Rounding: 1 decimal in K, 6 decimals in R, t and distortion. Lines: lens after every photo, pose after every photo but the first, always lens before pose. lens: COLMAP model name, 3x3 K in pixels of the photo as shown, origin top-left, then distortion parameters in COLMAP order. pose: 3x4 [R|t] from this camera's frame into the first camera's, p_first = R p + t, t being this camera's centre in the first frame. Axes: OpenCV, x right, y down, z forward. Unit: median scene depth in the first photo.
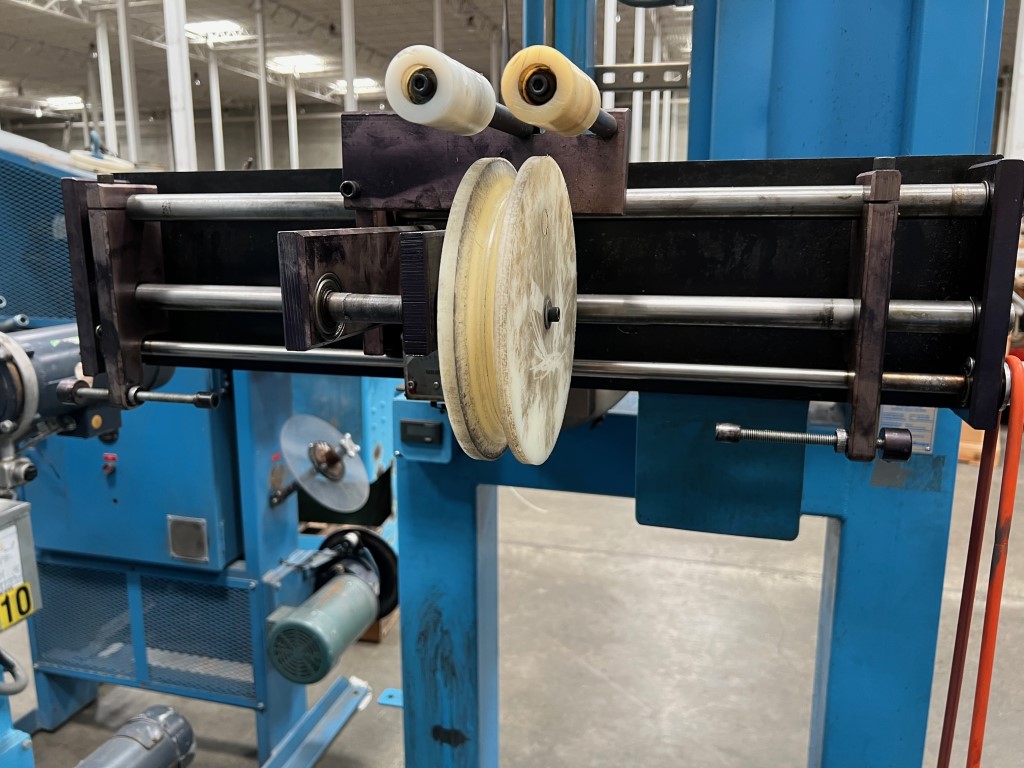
lens RADIAL K [[783.6, 0, 512.7], [0, 783.6, 379.6], [0, 0, 1]] dist [0.023835, -0.000967]
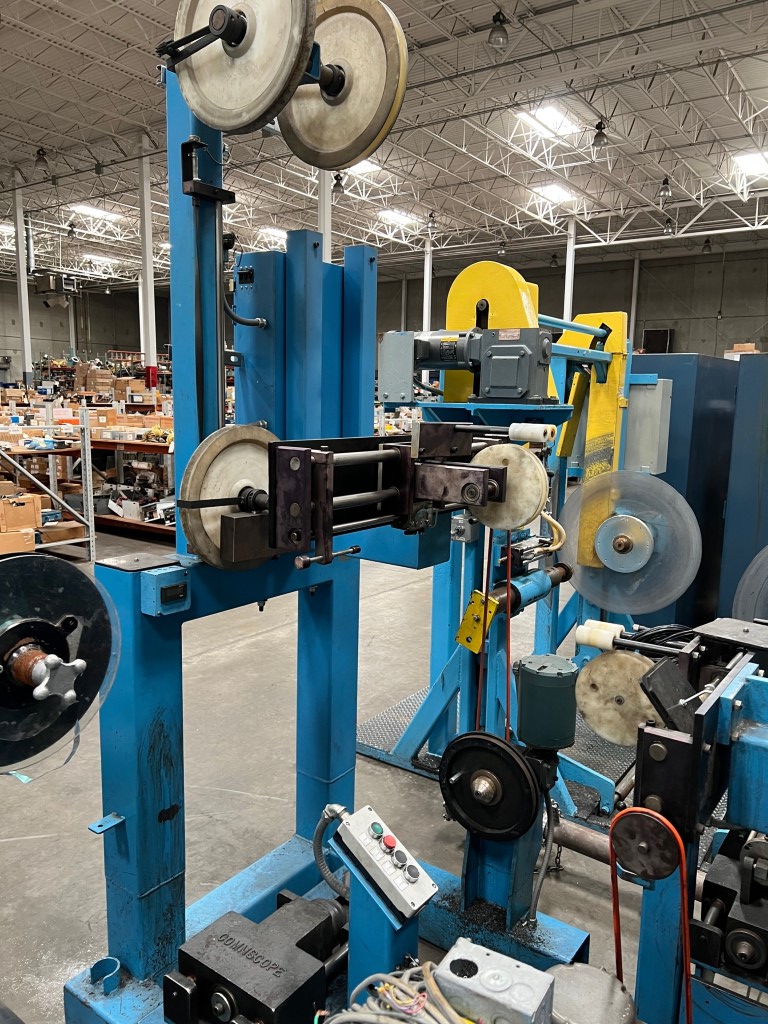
lens RADIAL K [[783.6, 0, 384.1], [0, 783.6, 514.4], [0, 0, 1]] dist [0.023835, -0.000967]
pose [[0.349599, -0.129526, 0.927903, -1.247262], [0.151988, 0.985119, 0.080249, -0.126083], [-0.924489, 0.112975, 0.364083, 0.093900]]
